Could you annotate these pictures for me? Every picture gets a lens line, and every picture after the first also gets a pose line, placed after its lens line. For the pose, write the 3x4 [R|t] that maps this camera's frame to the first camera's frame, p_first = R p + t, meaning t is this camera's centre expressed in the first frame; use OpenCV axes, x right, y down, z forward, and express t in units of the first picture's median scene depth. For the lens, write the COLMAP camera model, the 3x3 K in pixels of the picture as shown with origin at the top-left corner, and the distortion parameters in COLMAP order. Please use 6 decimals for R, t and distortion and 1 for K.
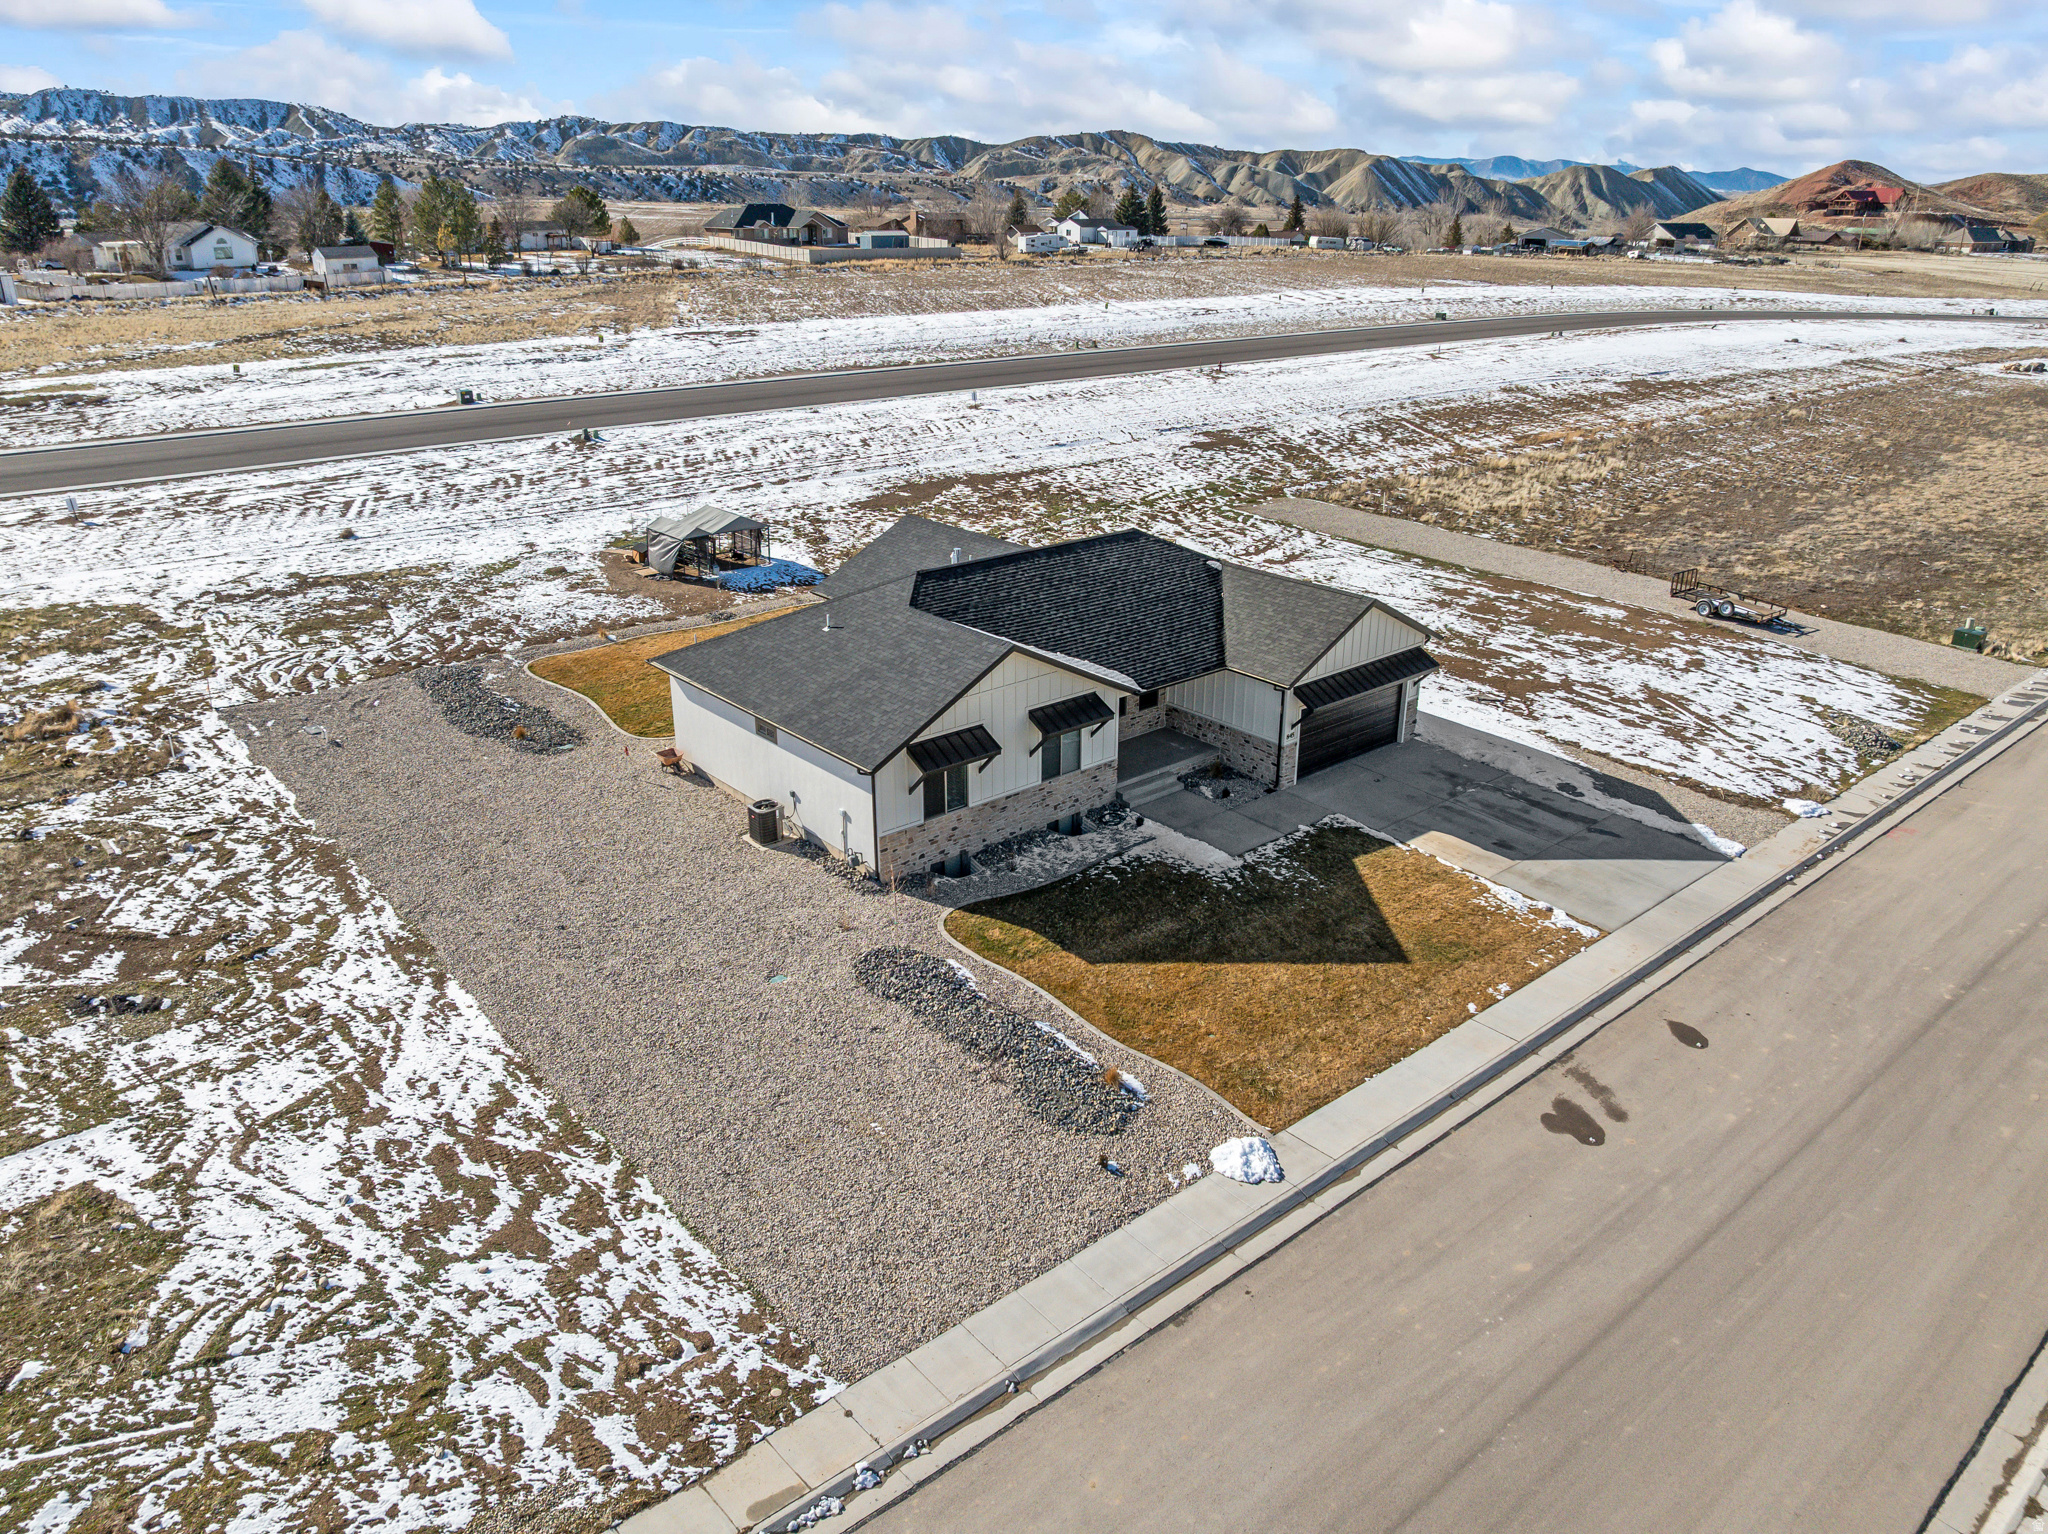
lens RADIAL K [[1440.0, 0, 1032.1], [0, 1440.0, 759.0], [0, 0, 1]] dist [-0.037748, -0.003076]
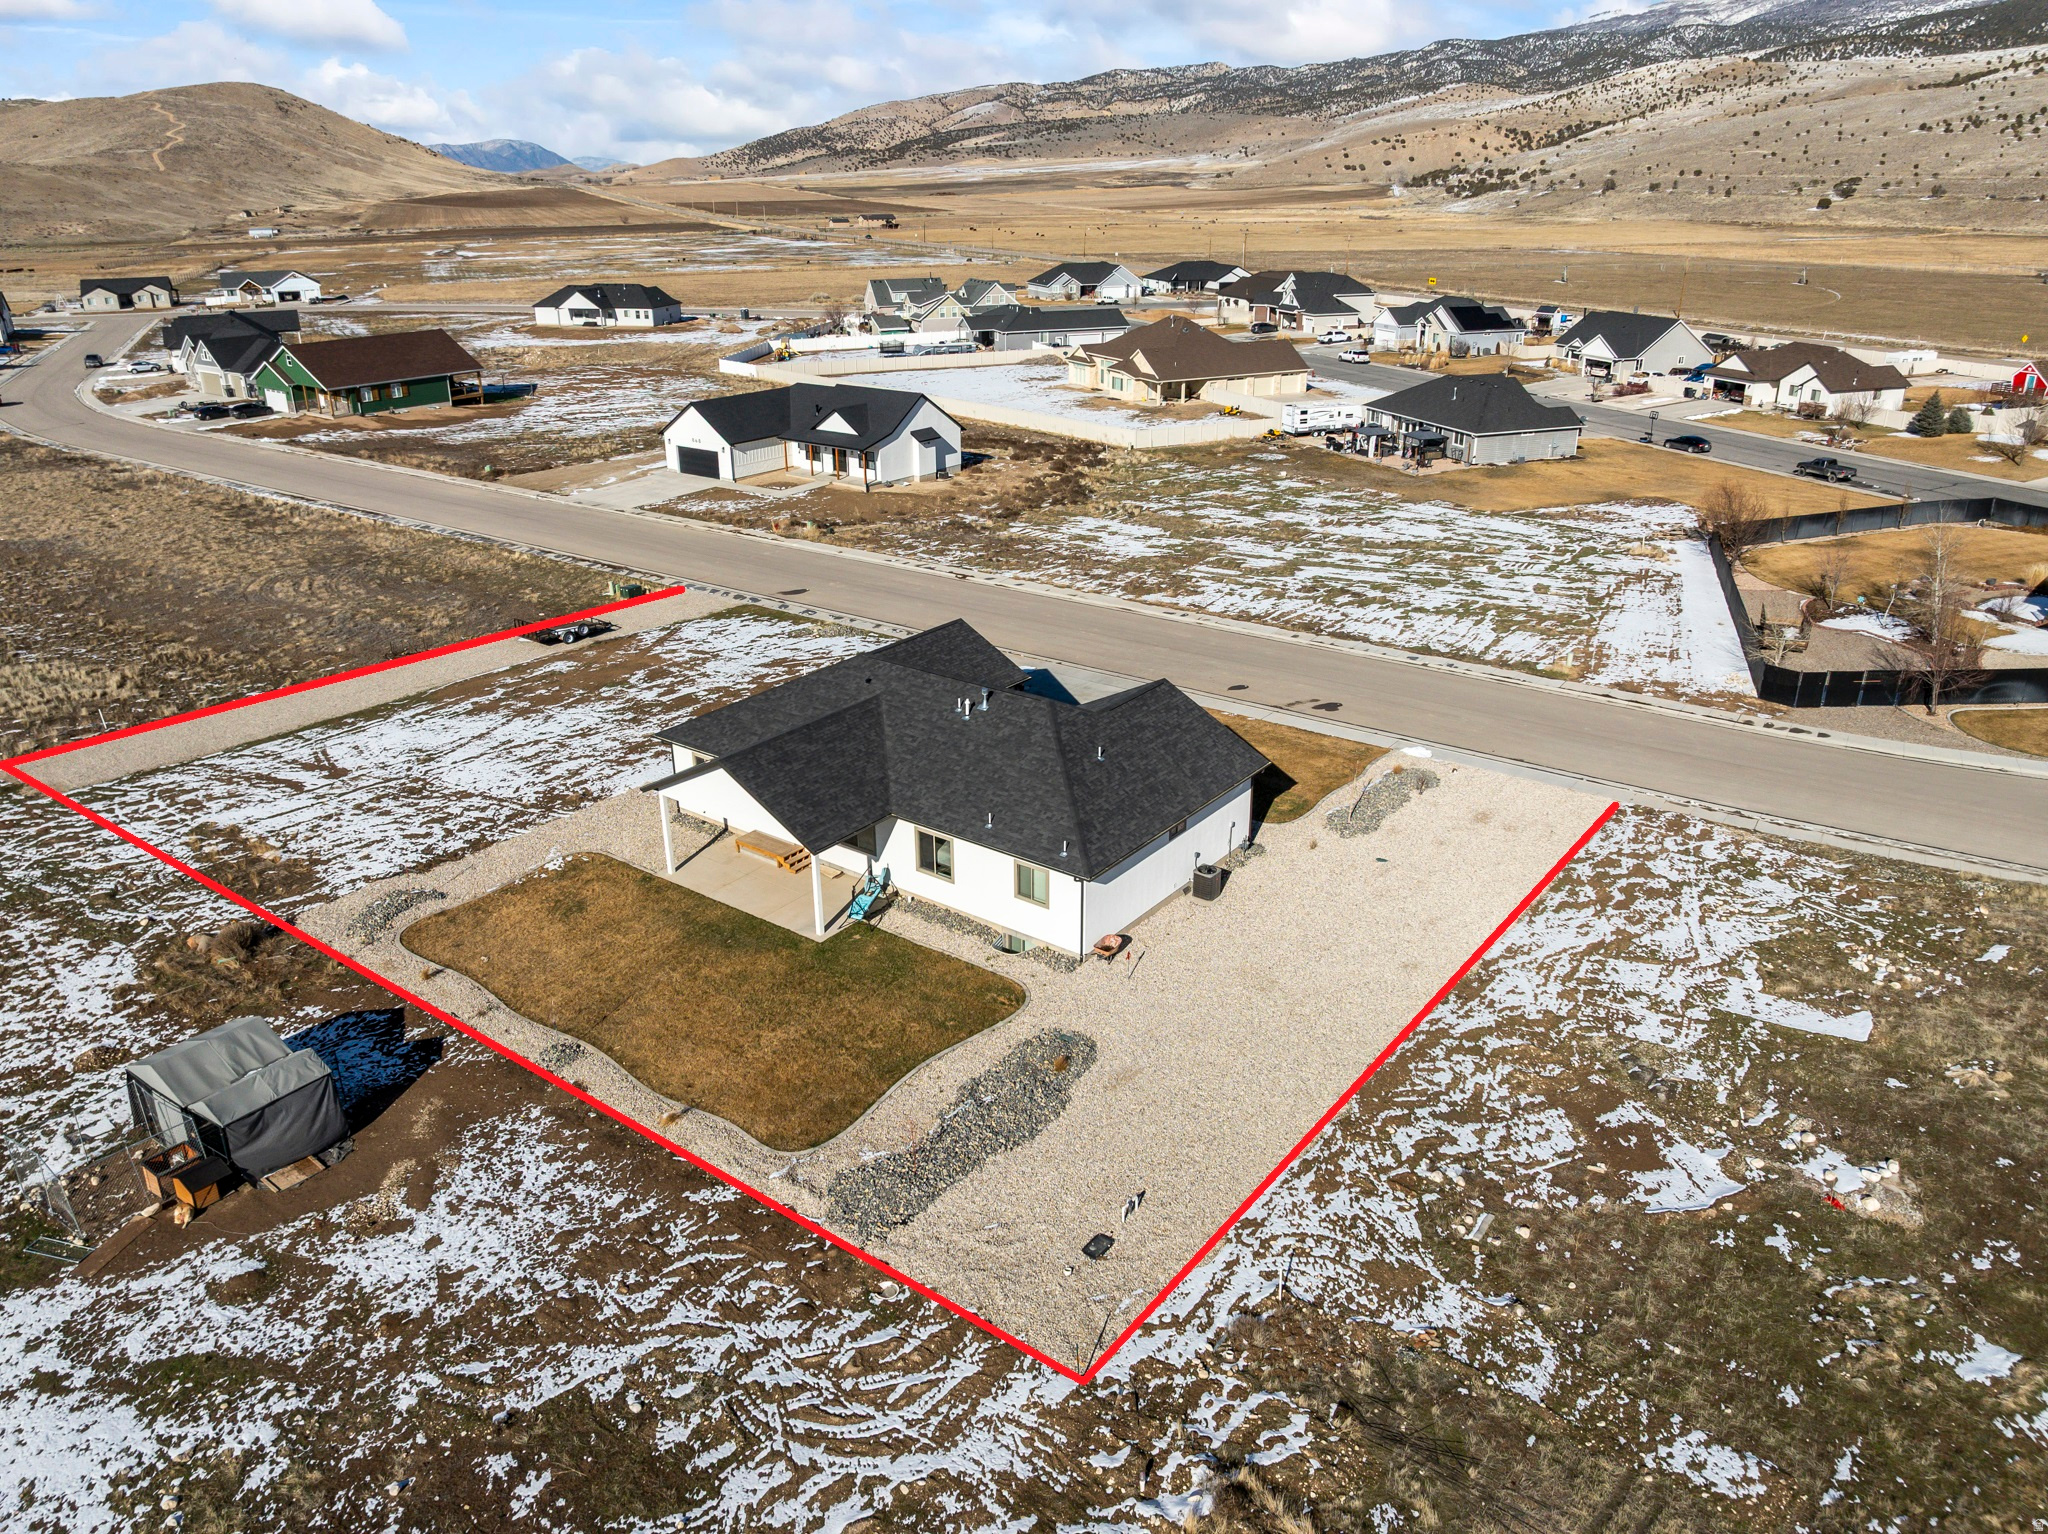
lens RADIAL K [[1457.2, 0, 1032.9], [0, 1457.2, 715.9], [0, 0, 1]] dist [-0.034672, -0.009032]
pose [[-0.211991, -0.349198, 0.912754, -1.133098], [0.364550, 0.838311, 0.405386, -0.585070], [-0.906732, 0.418683, -0.050415, 1.012543]]
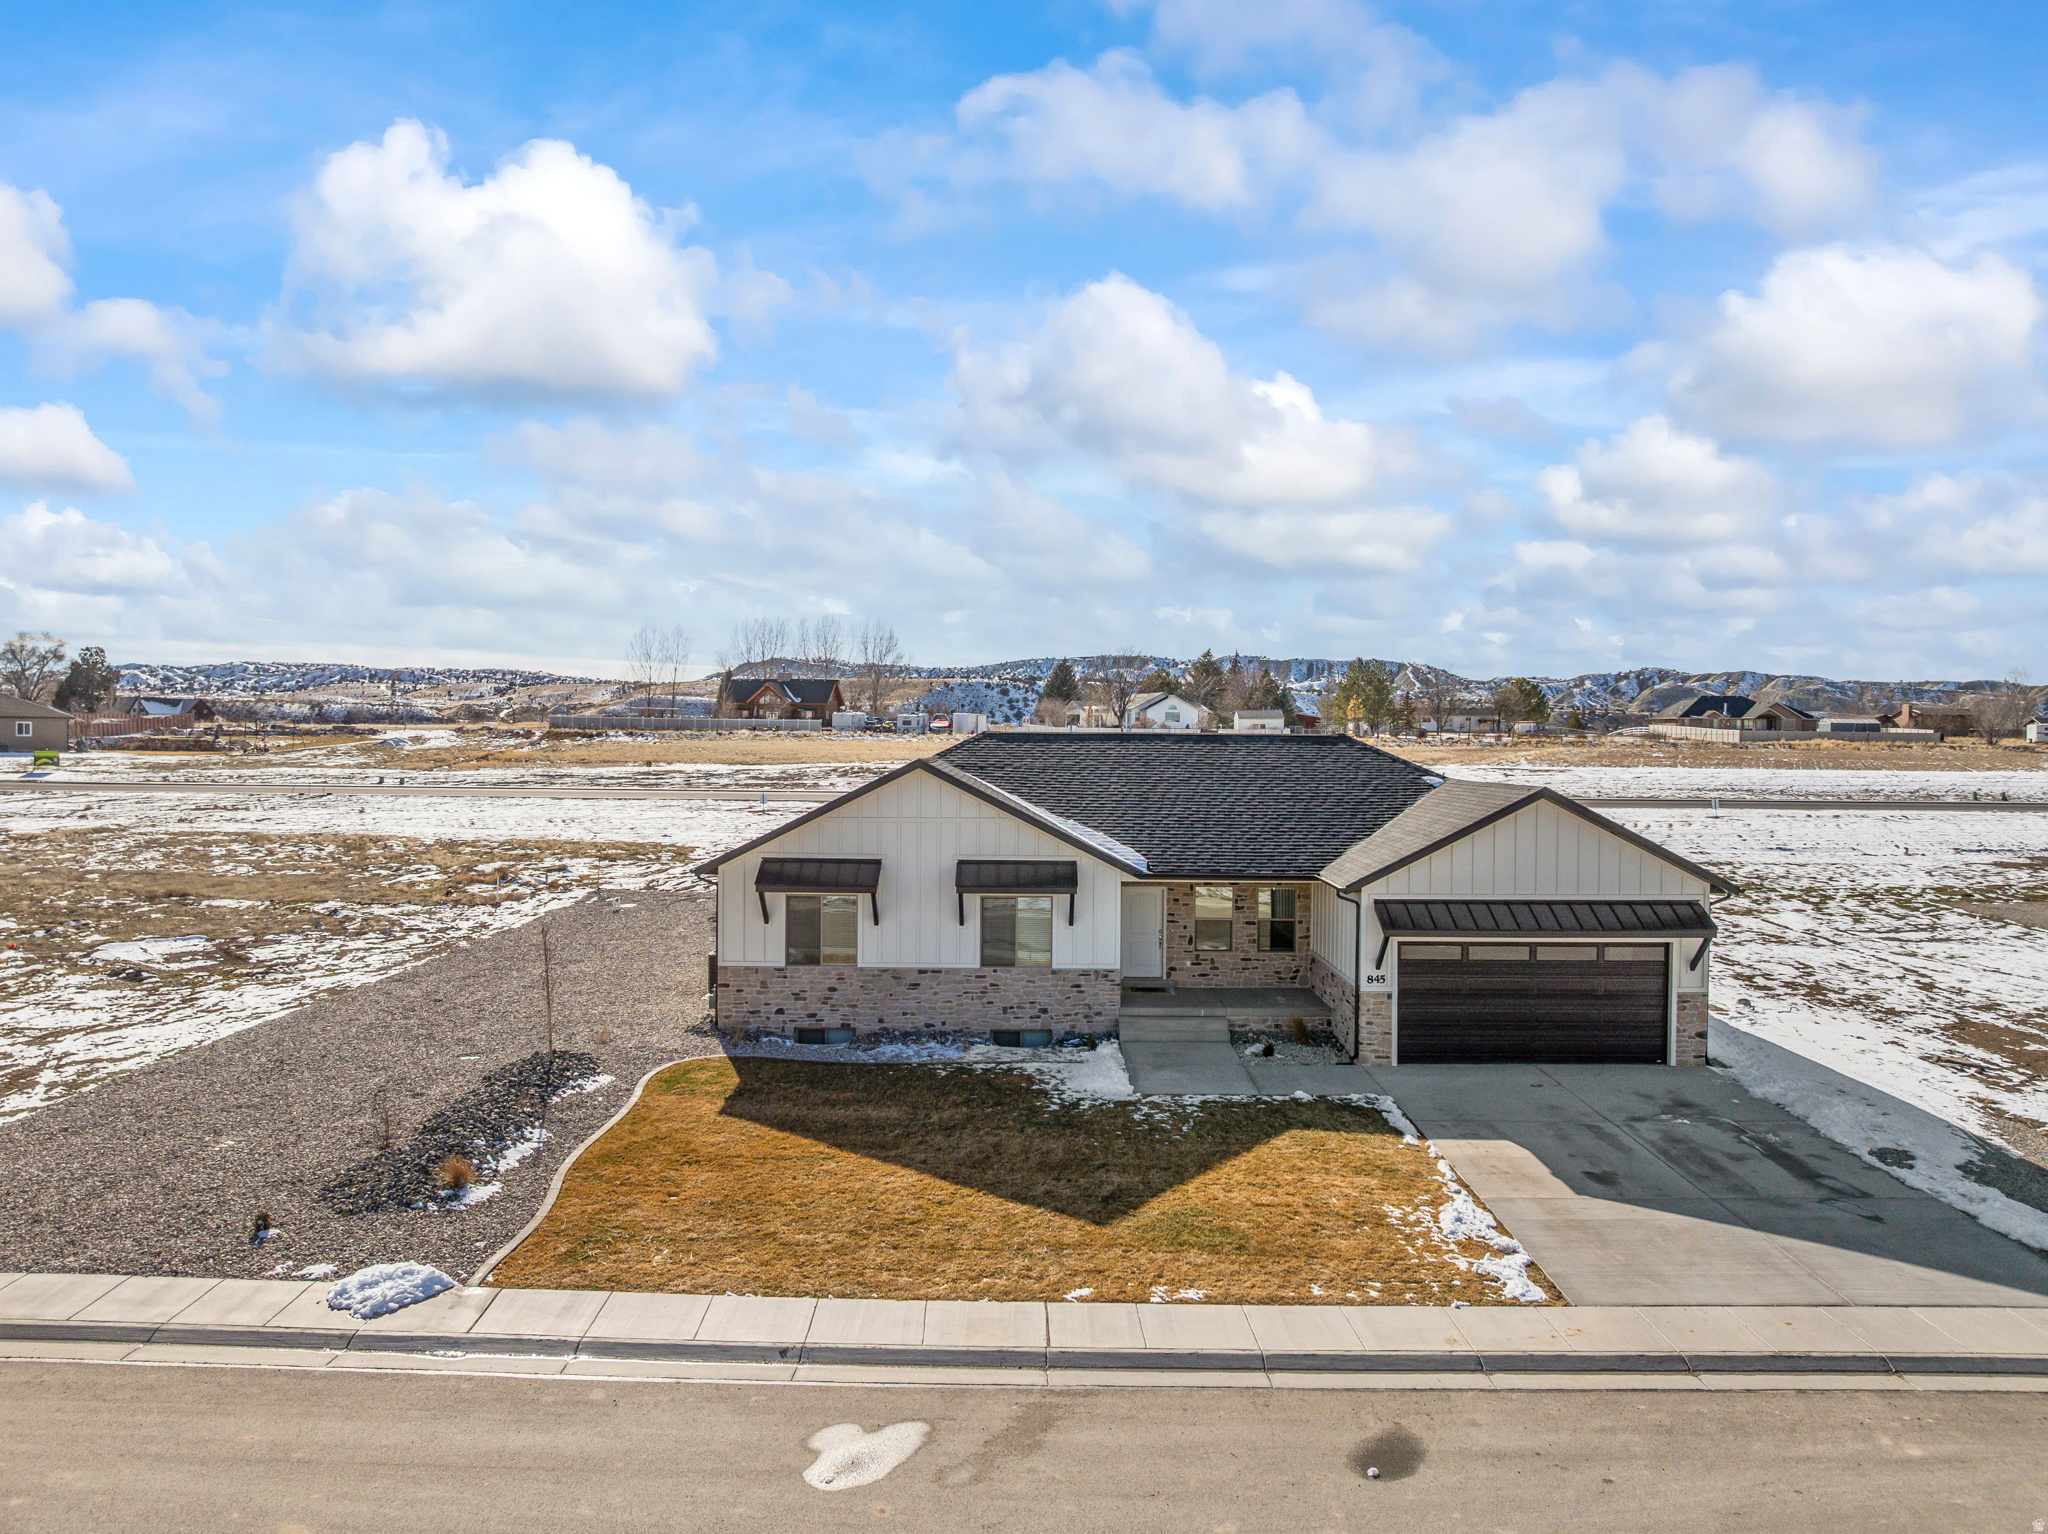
lens RADIAL K [[1437.4, 0, 1032.6], [0, 1437.4, 762.5], [0, 0, 1]] dist [-0.013768, -0.063163]
pose [[0.759926, 0.013338, -0.649873, 0.461540], [-0.245290, 0.931755, -0.267705, 0.099492], [0.601951, 0.362843, 0.711336, 0.394384]]
